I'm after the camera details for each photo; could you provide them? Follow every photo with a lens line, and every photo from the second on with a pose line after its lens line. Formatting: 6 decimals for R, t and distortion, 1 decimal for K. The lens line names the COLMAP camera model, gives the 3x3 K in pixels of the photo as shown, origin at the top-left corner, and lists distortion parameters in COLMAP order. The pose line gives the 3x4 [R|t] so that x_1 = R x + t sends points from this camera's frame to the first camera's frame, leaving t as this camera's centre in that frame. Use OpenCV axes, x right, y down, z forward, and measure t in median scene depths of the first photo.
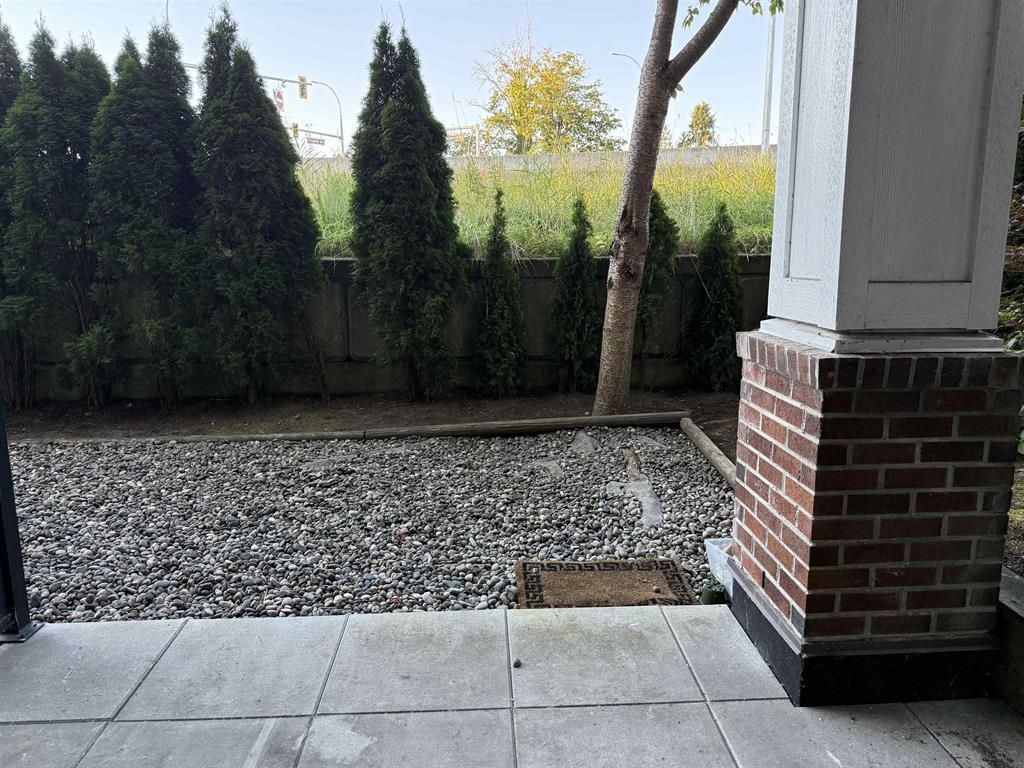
lens RADIAL K [[720.7, 0, 512.2], [0, 720.7, 384.5], [0, 0, 1]] dist [0.047863, -0.040651]
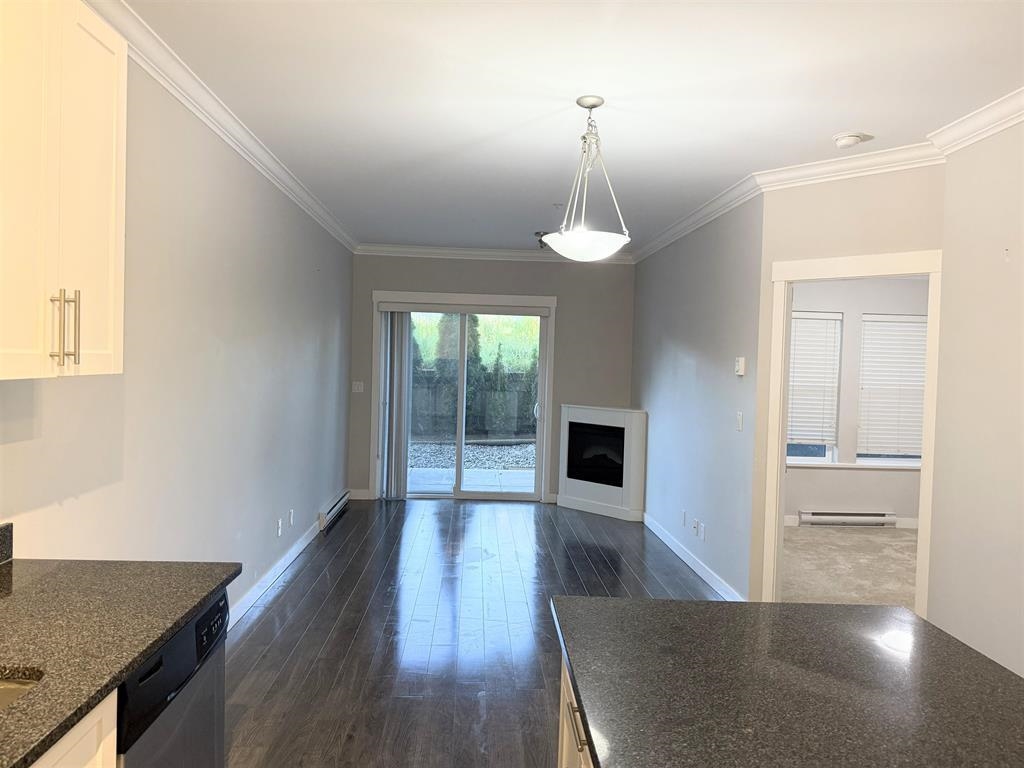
lens RADIAL K [[720.7, 0, 519.0], [0, 720.7, 376.4], [0, 0, 1]] dist [0.047863, -0.040651]
pose [[0.999284, 0.034260, 0.016062, 0.009856], [-0.031352, 0.987345, -0.155458, 0.192731], [-0.021185, 0.154843, 0.987712, -1.260381]]
